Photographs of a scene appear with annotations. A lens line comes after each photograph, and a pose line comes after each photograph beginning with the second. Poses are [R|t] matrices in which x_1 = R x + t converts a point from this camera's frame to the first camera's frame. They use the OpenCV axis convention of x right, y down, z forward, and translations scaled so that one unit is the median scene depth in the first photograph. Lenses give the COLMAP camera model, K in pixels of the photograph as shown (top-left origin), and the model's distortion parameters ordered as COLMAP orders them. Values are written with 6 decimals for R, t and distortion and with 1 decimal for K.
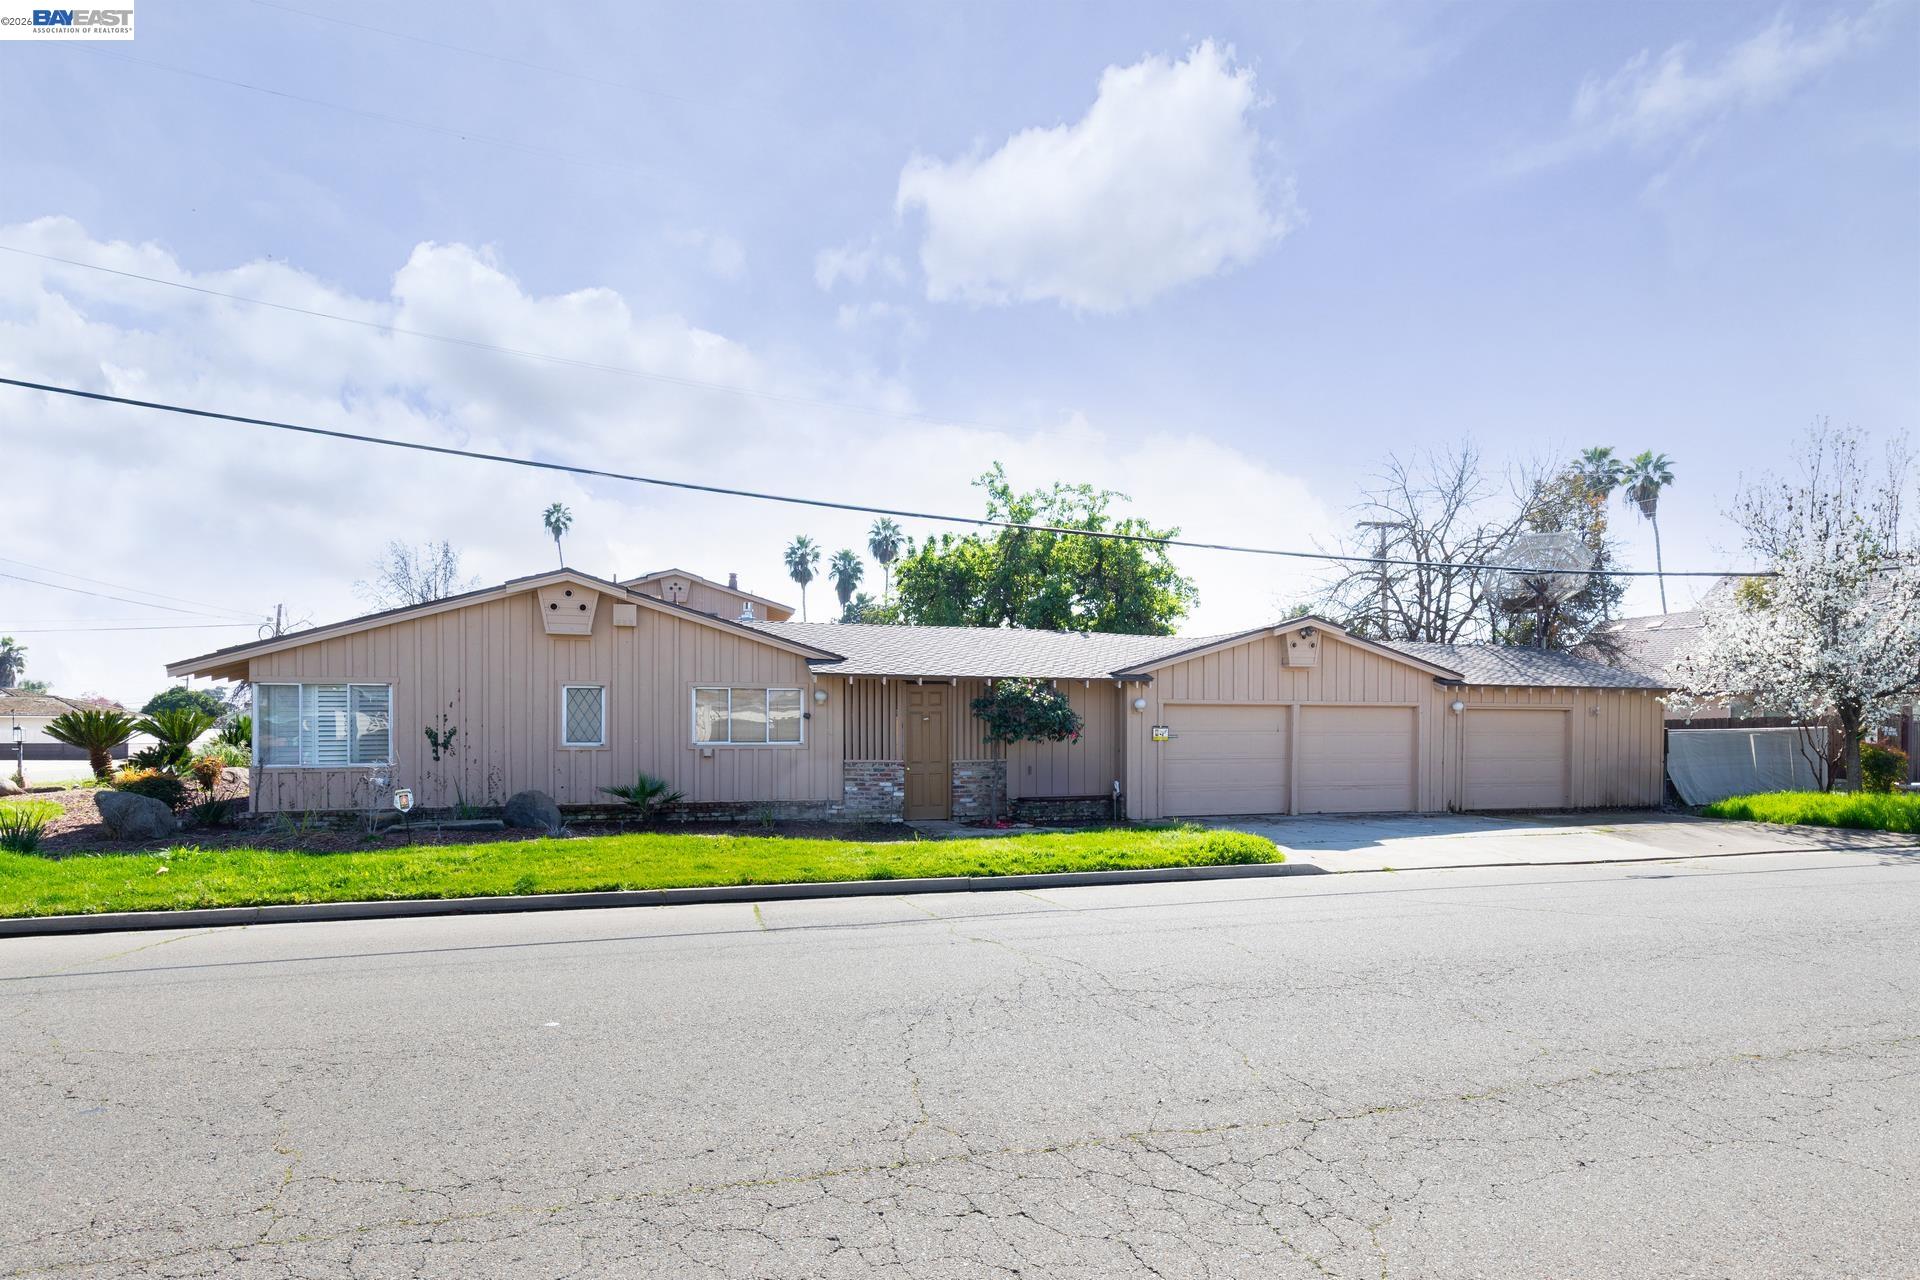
lens RADIAL K [[992.4, 0, 962.8], [0, 992.4, 727.2], [0, 0, 1]] dist [0.001089, -0.000012]
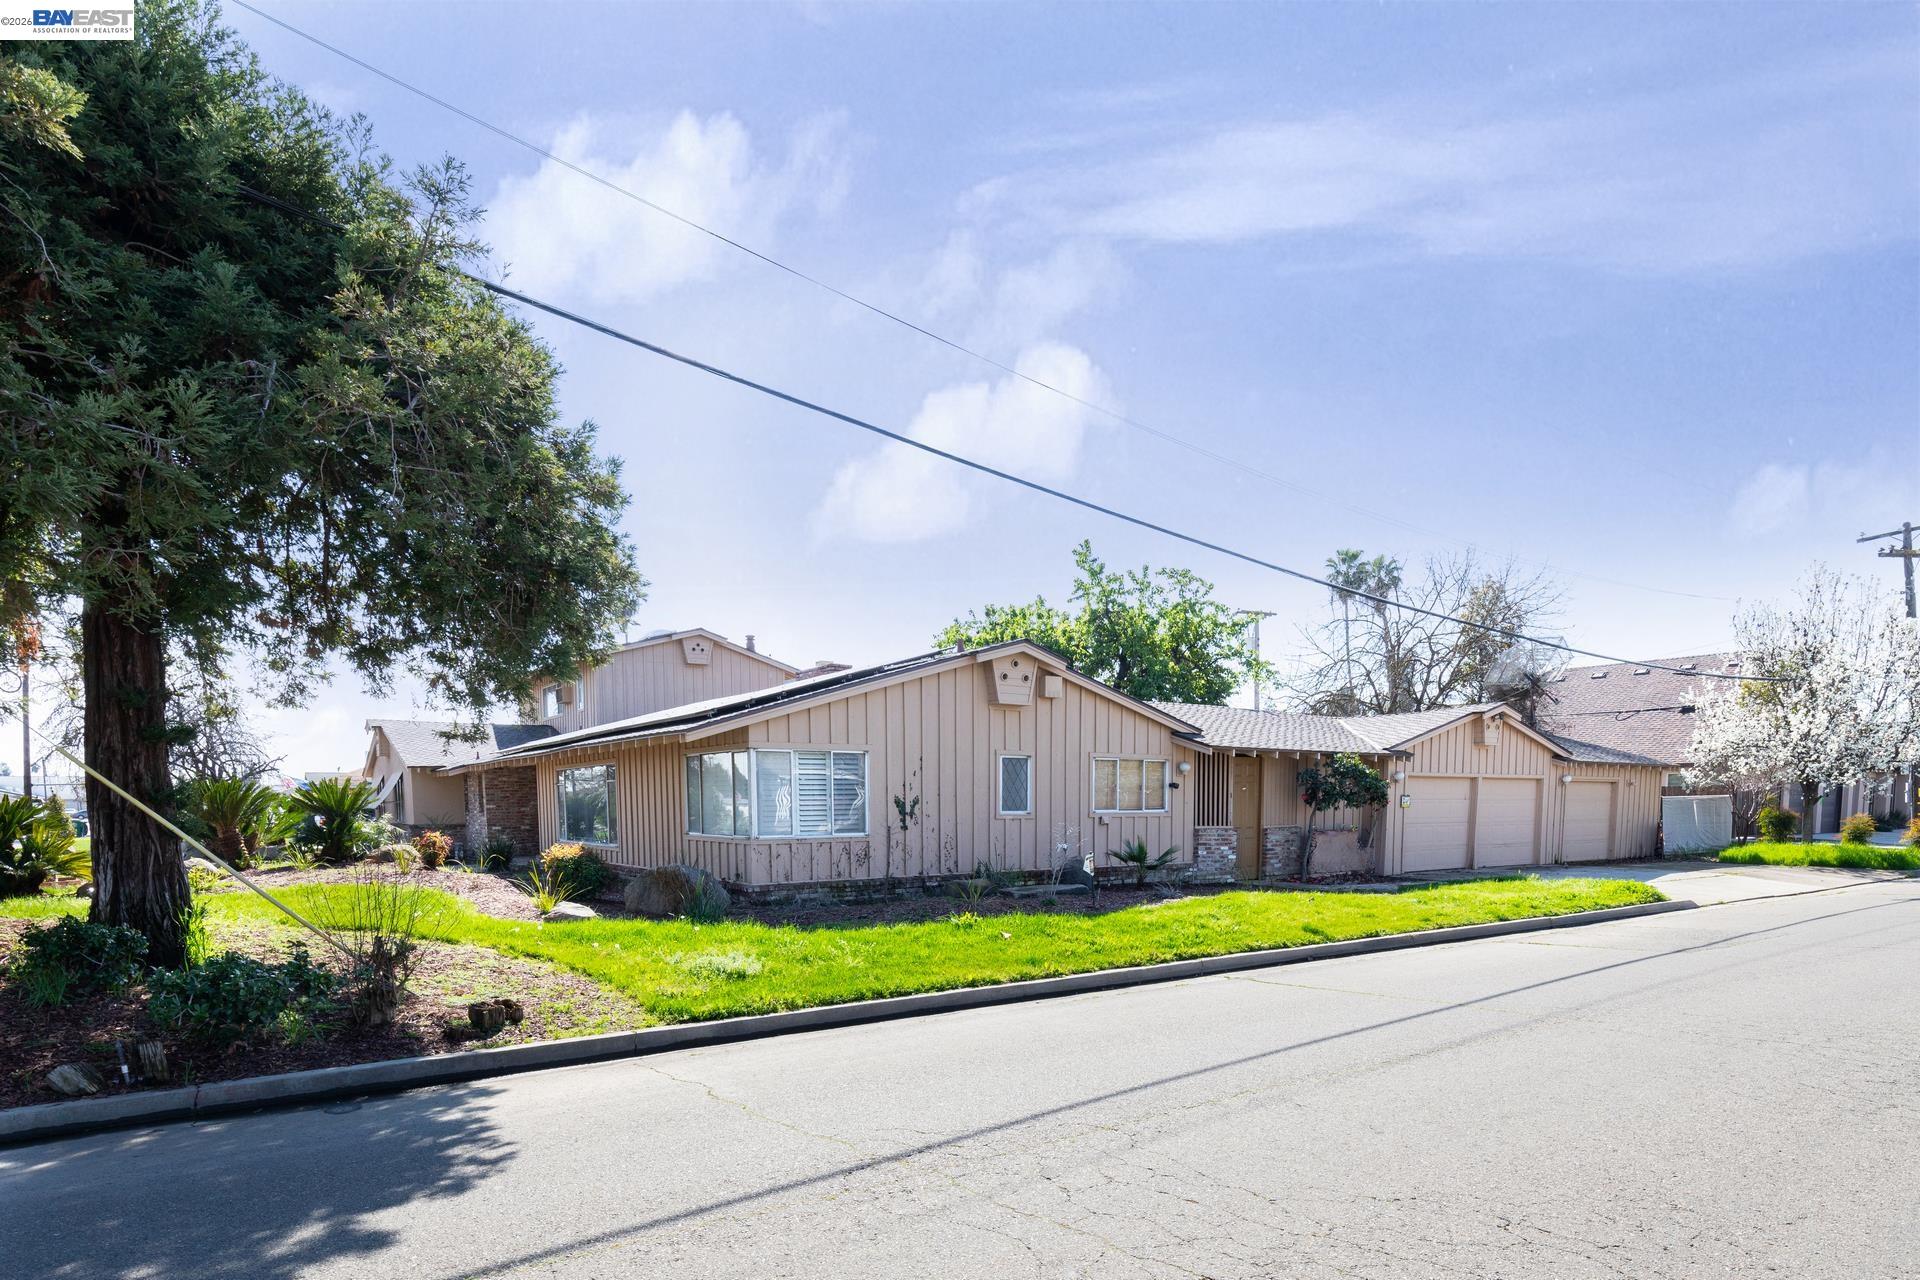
lens RADIAL K [[1013.1, 0, 964.1], [0, 1013.1, 862.5], [0, 0, 1]] dist [0.003486, 0.000246]
pose [[0.956122, -0.020643, 0.292242, -0.654267], [0.002350, 0.998023, 0.062809, 0.002423], [-0.292960, -0.059366, 0.954280, 0.011813]]
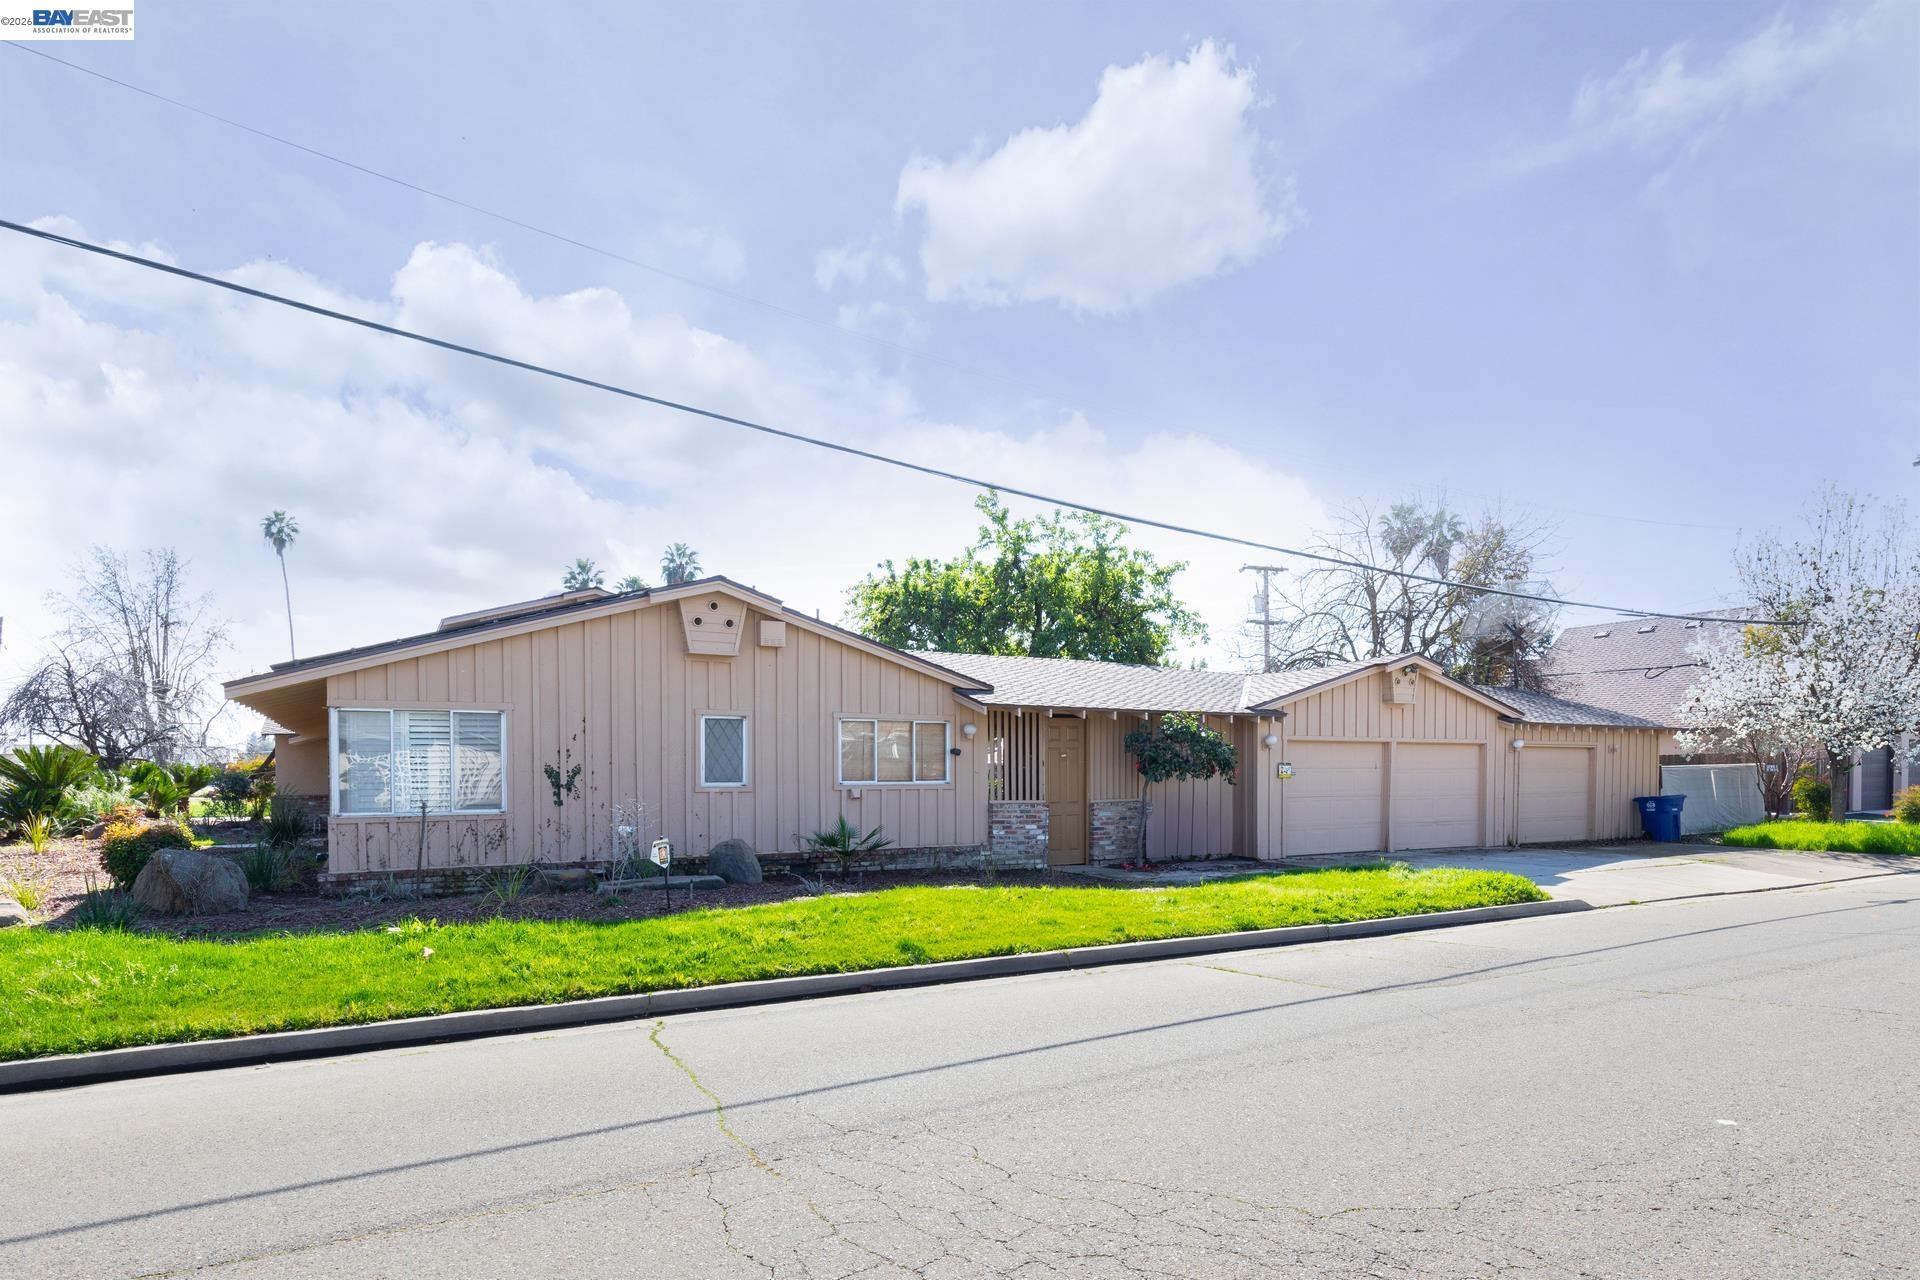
lens RADIAL K [[1024.9, 0, 954.3], [0, 1024.9, 776.5], [0, 0, 1]] dist [0.001470, 0.000186]
pose [[0.978275, -0.004666, 0.207258, -0.328019], [0.003193, 0.999967, 0.007440, 0.003821], [-0.207286, -0.006616, 0.978258, 0.089210]]
